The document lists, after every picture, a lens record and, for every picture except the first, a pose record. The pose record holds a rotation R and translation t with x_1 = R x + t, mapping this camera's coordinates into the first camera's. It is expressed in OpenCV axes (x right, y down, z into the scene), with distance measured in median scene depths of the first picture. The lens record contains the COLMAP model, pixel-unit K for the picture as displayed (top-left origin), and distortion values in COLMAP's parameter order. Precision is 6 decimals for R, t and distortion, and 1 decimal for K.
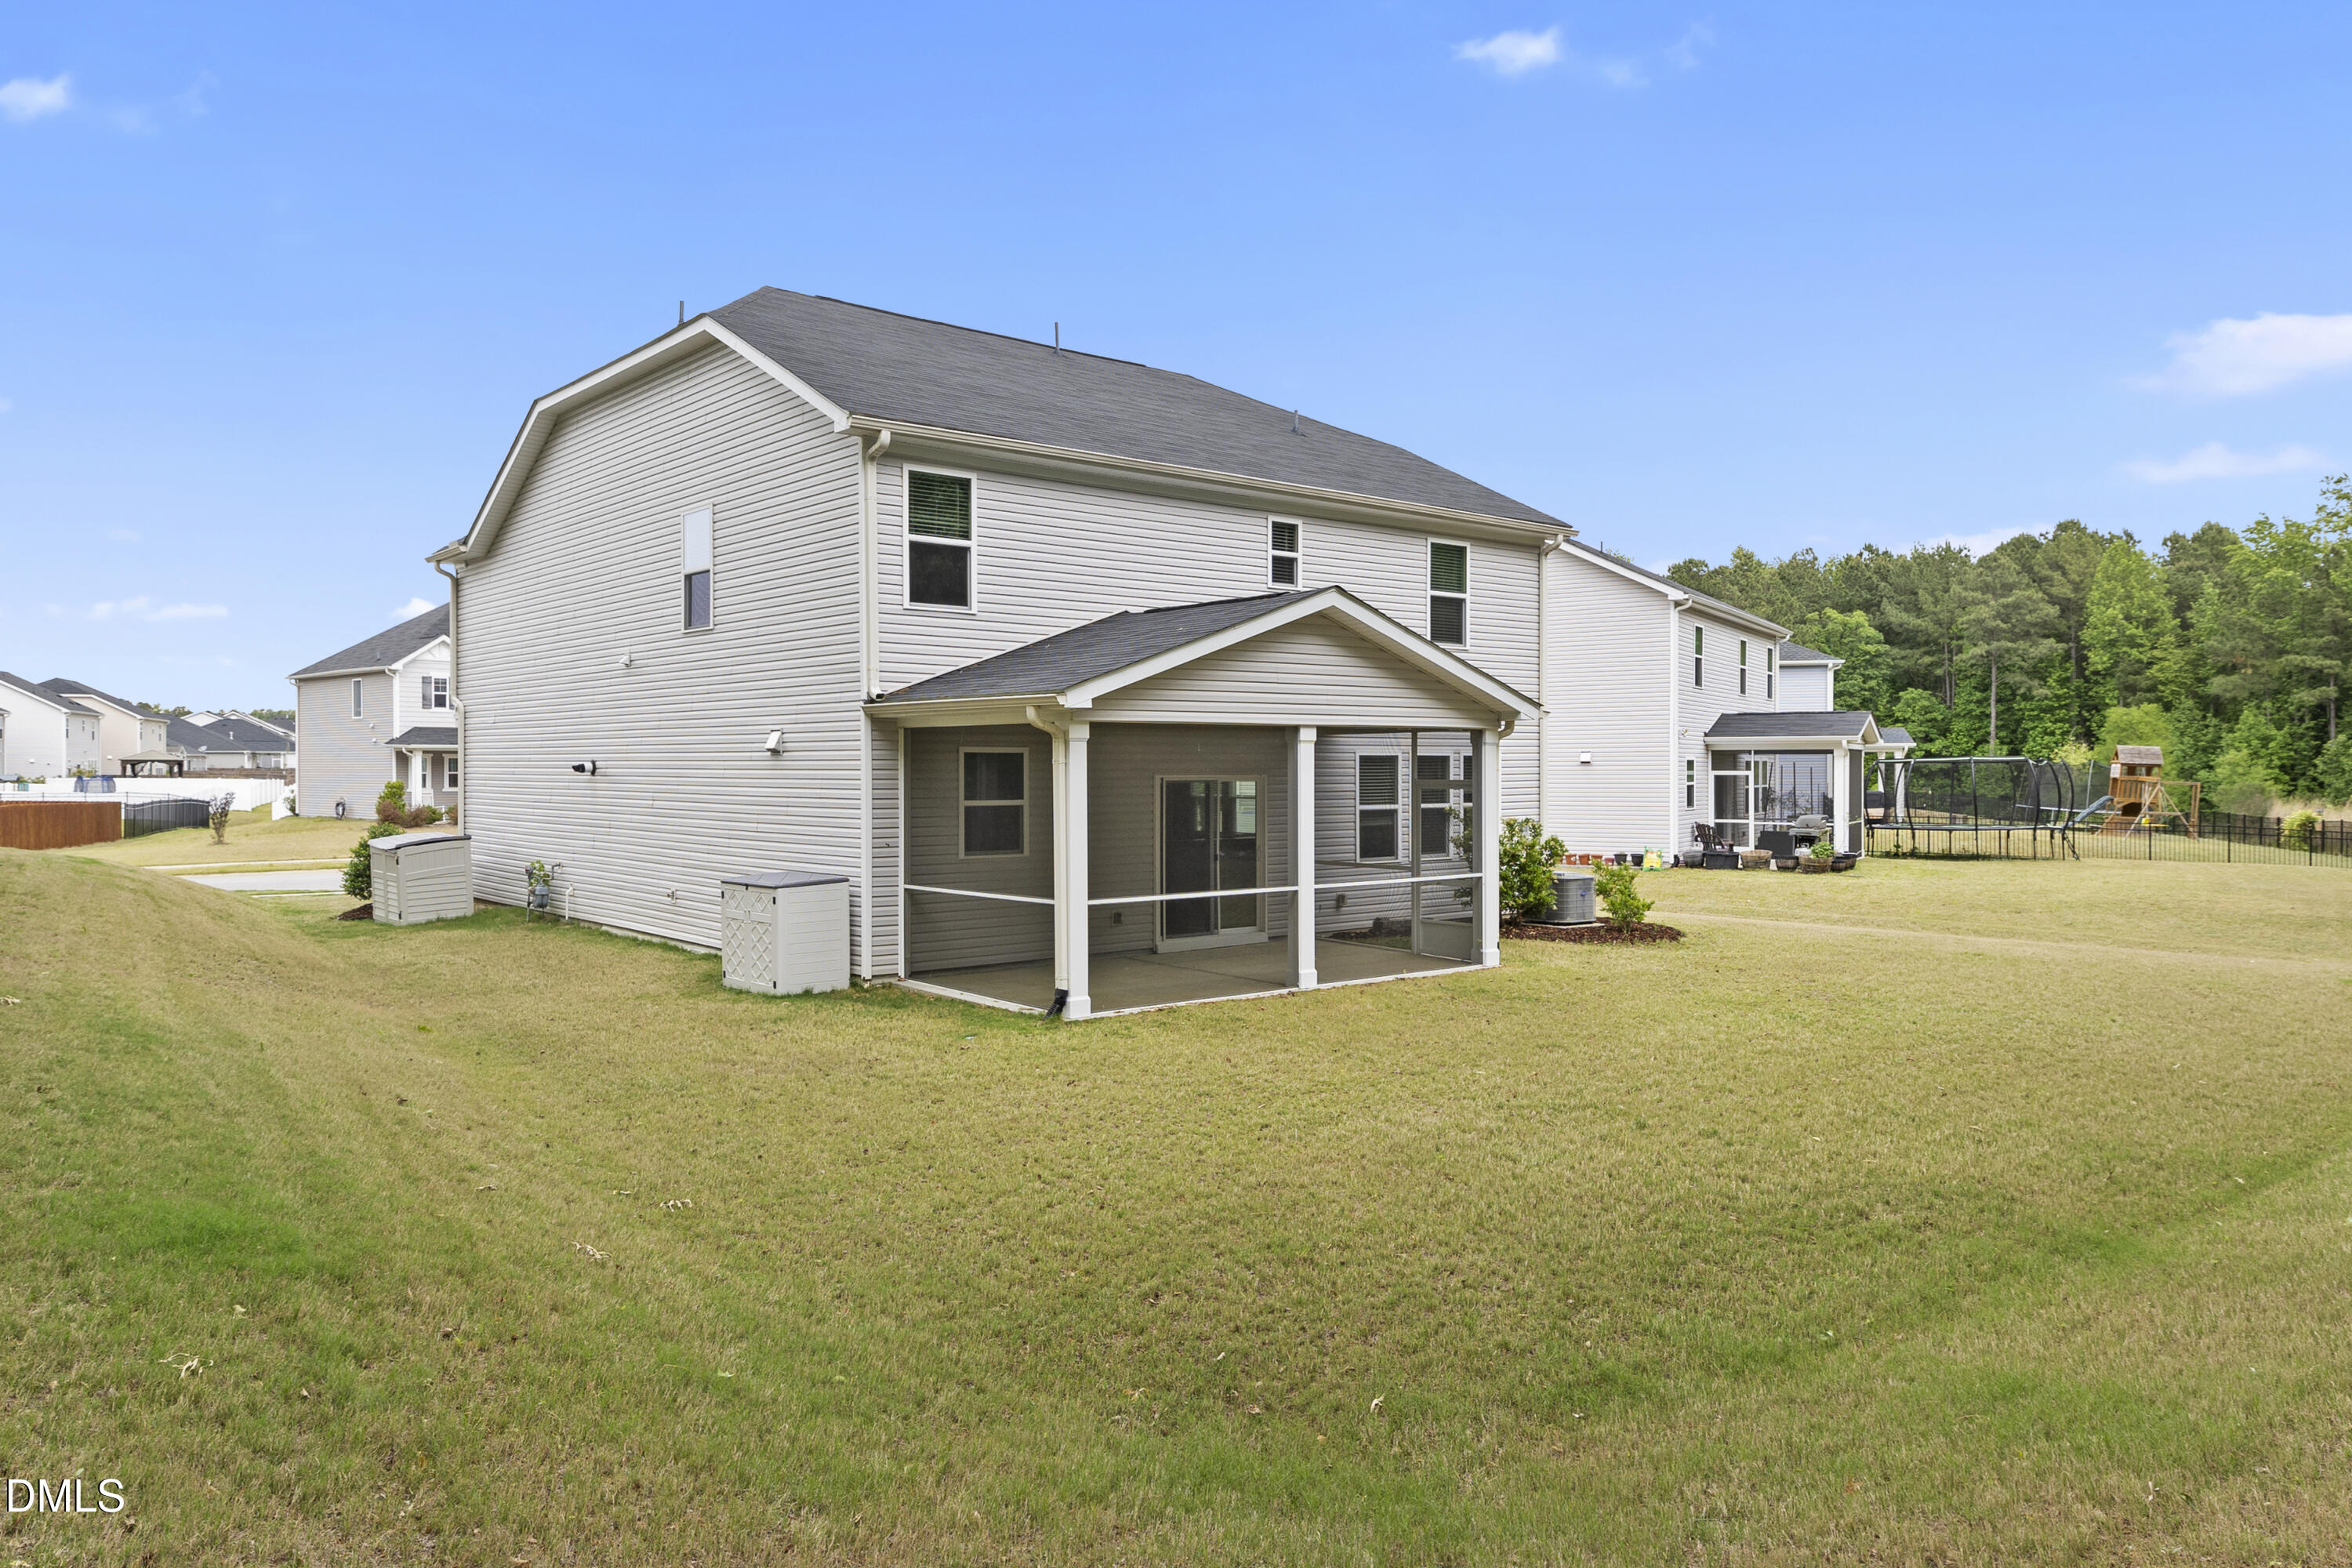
lens RADIAL K [[1575.3, 0, 1164.9], [0, 1575.3, 769.5], [0, 0, 1]] dist [0.074131, -0.102060]
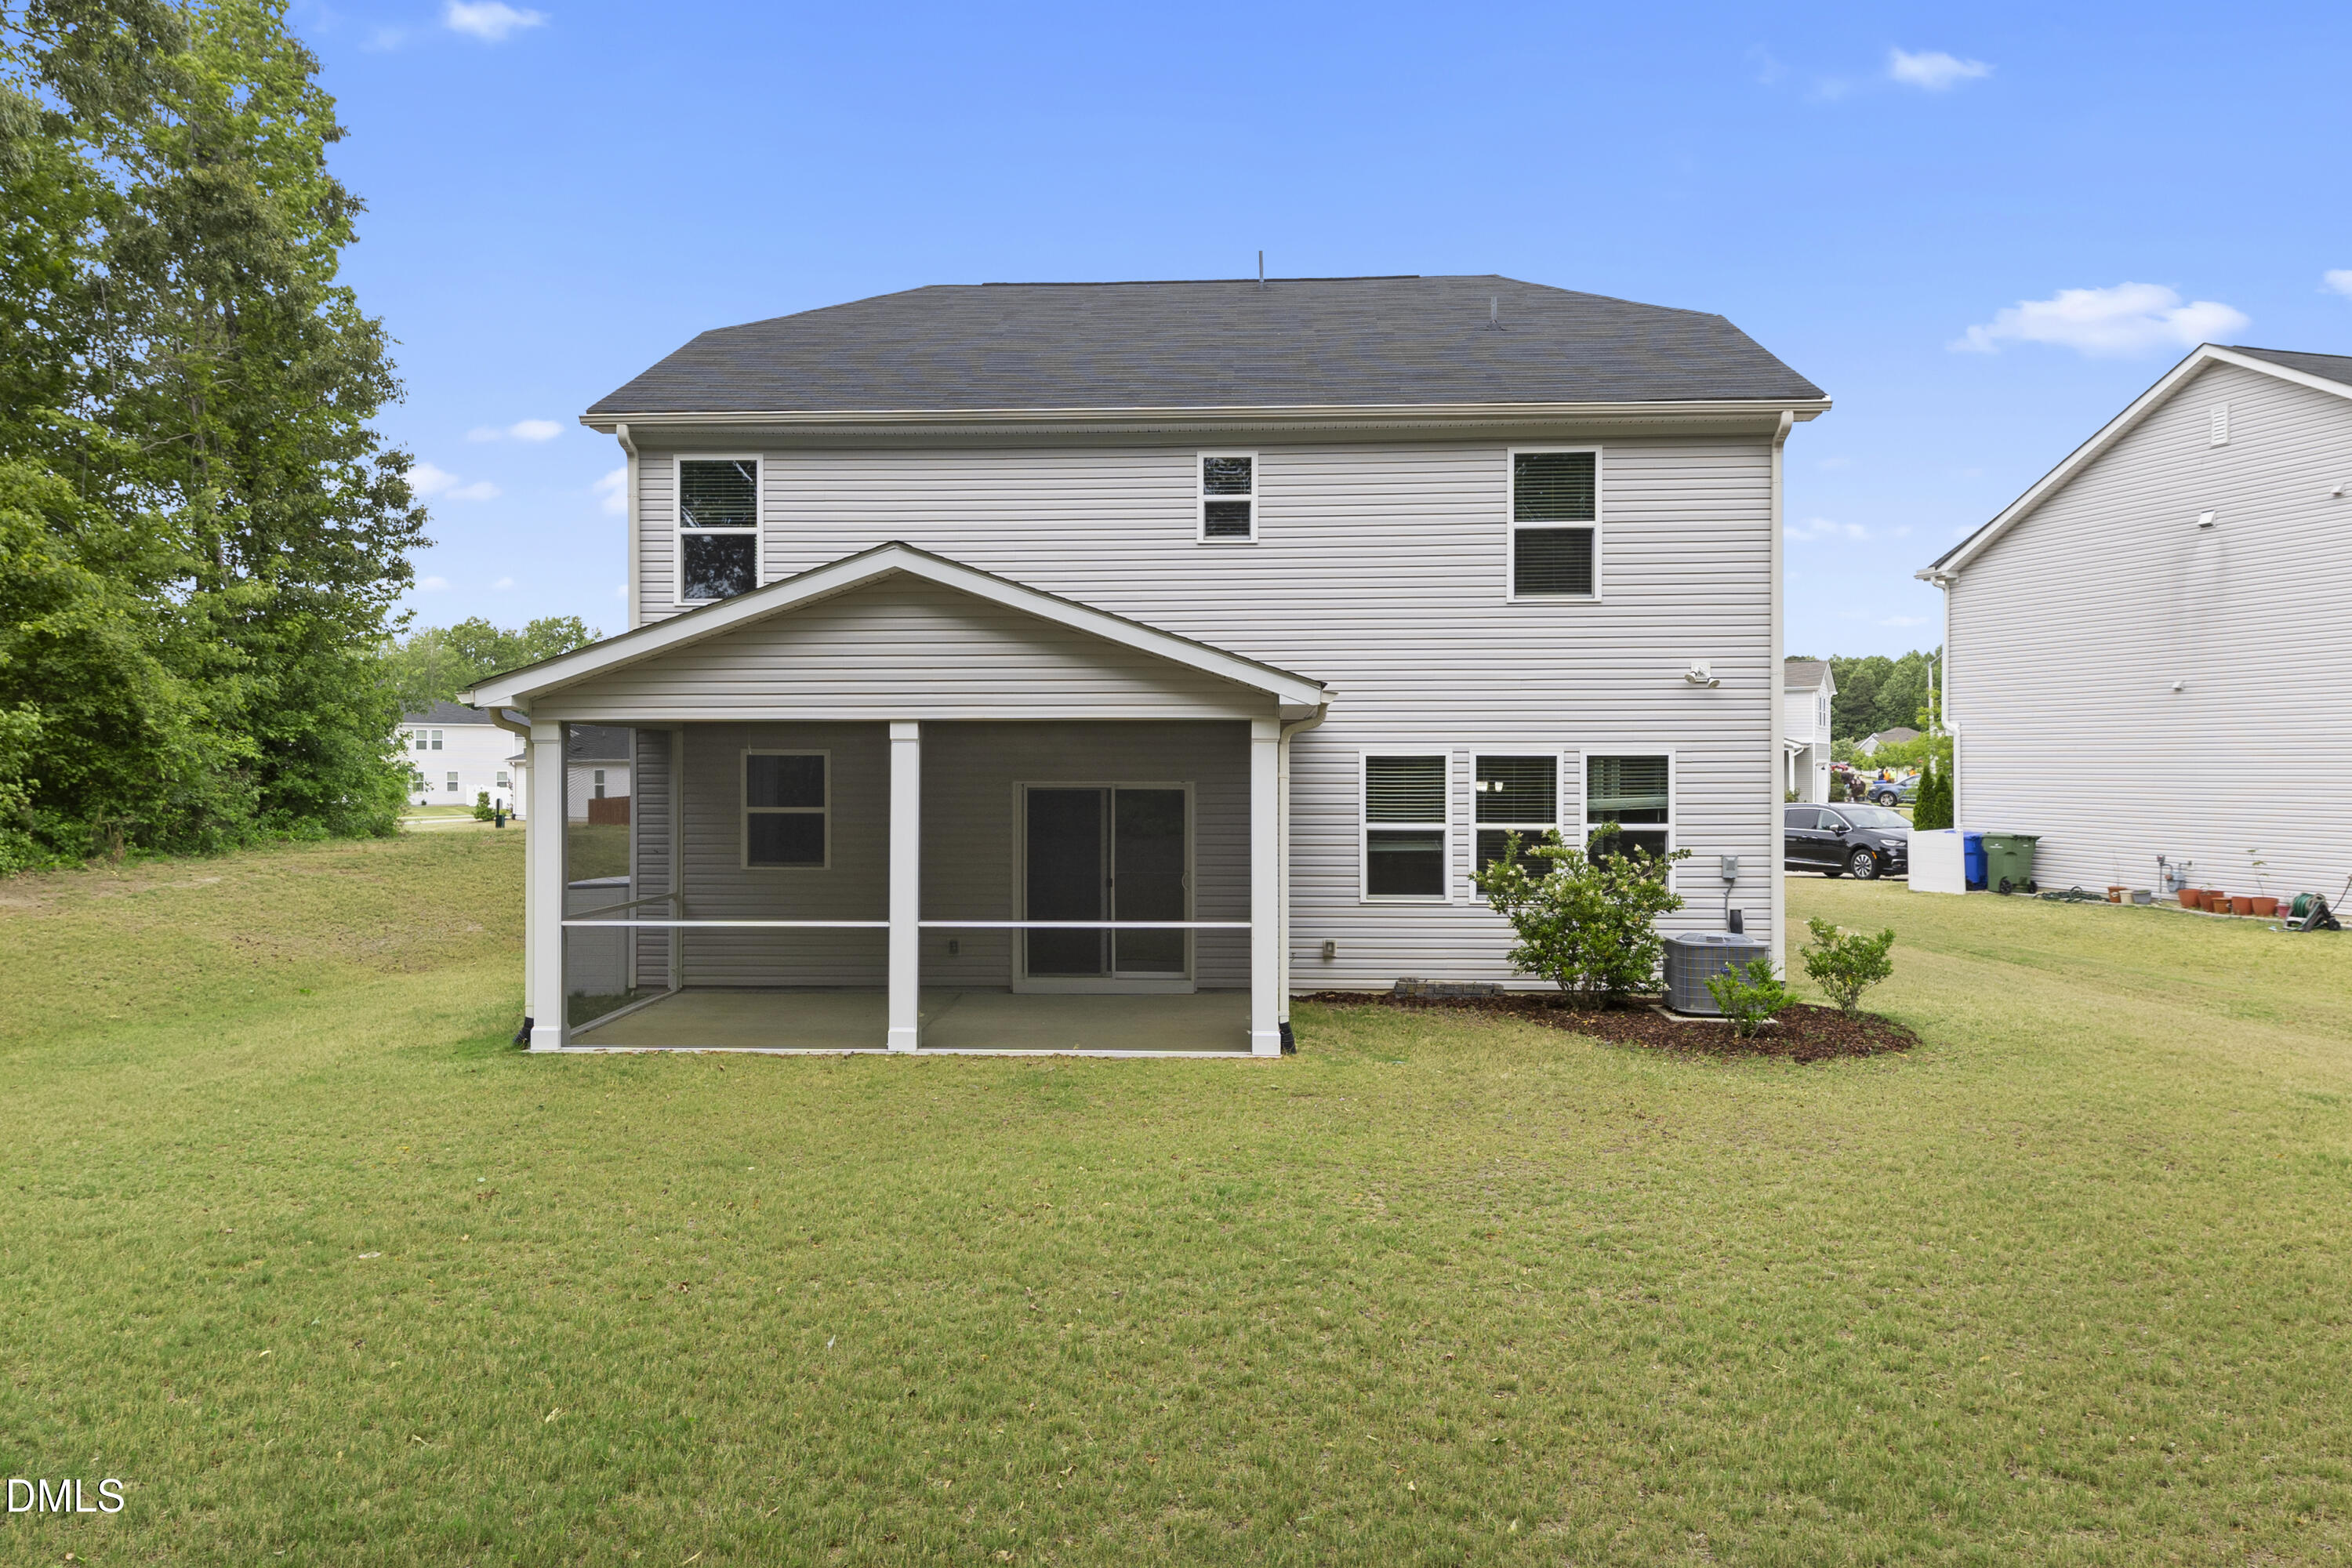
lens RADIAL K [[1575.3, 0, 1164.9], [0, 1575.3, 769.5], [0, 0, 1]] dist [0.074131, -0.102060]
pose [[0.733792, 0.003183, -0.679367, 0.608283], [-0.002397, 0.999995, 0.002096, -0.004332], [0.679370, 0.000091, 0.733795, 0.424382]]
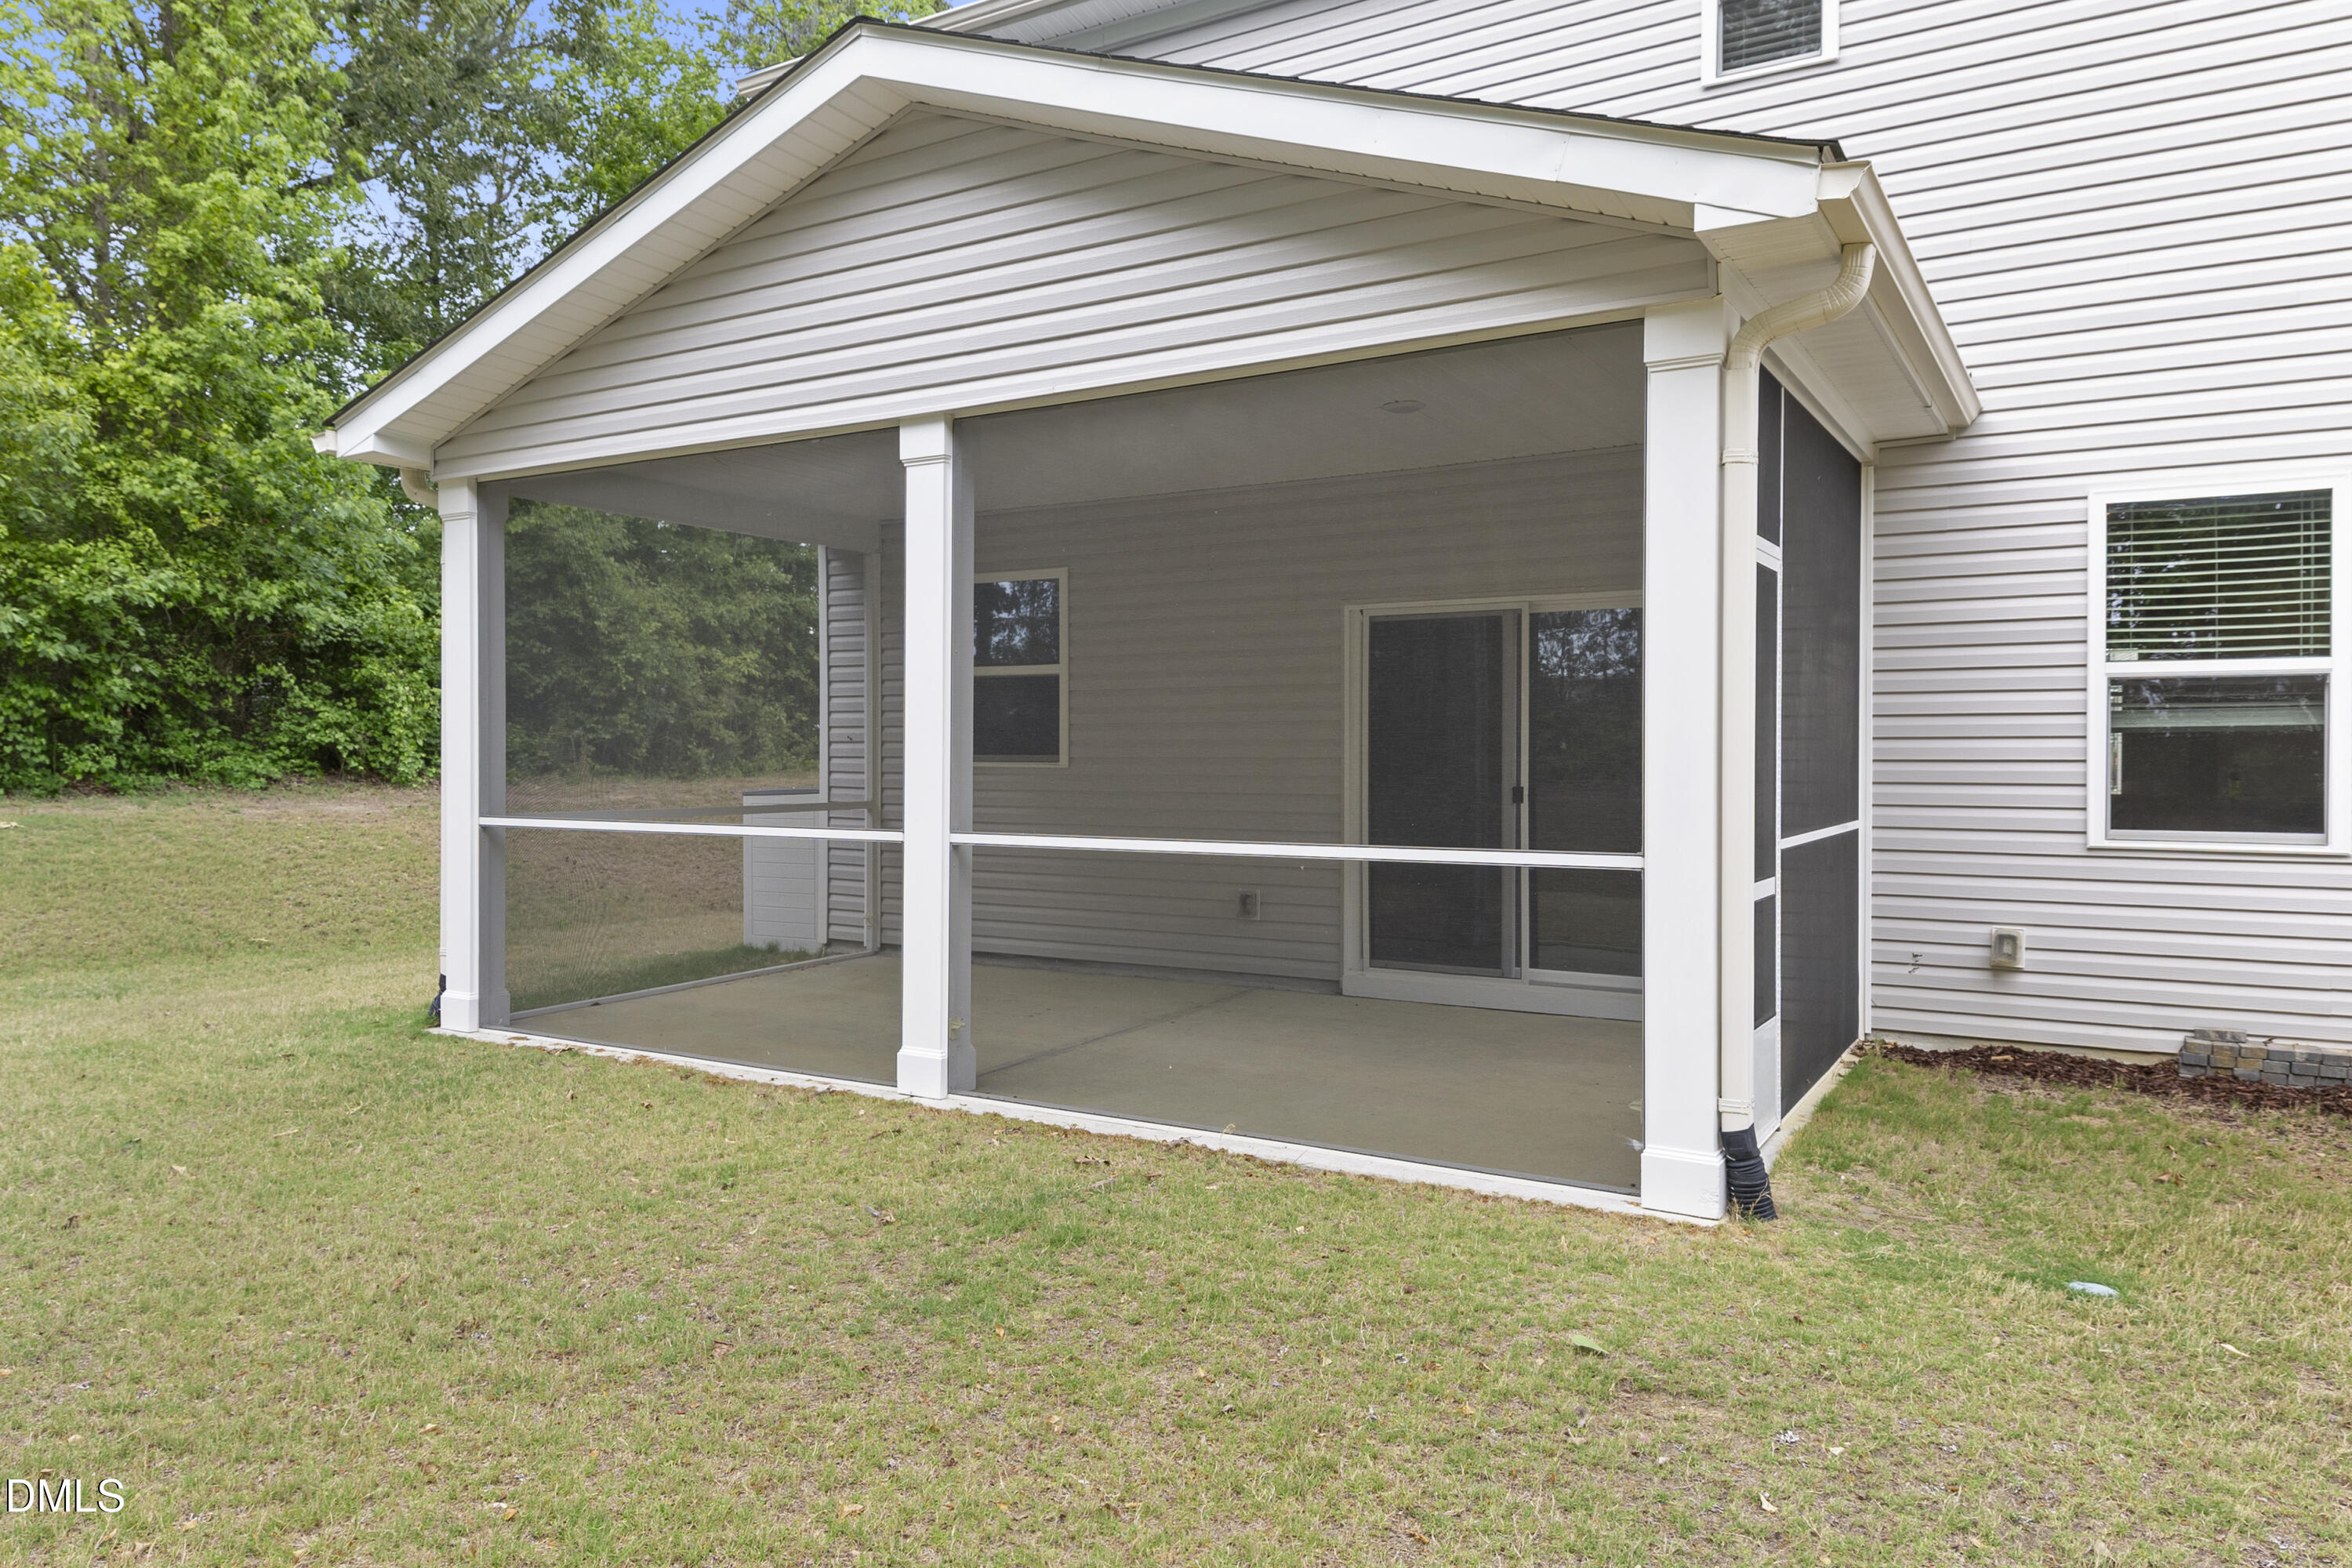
lens RADIAL K [[1575.3, 0, 1164.9], [0, 1575.3, 769.5], [0, 0, 1]] dist [0.074131, -0.102060]
pose [[0.321581, 0.013637, -0.946784, 0.399618], [-0.002645, 0.999905, 0.013503, 0.044034], [0.946878, -0.001838, 0.321587, 0.780390]]
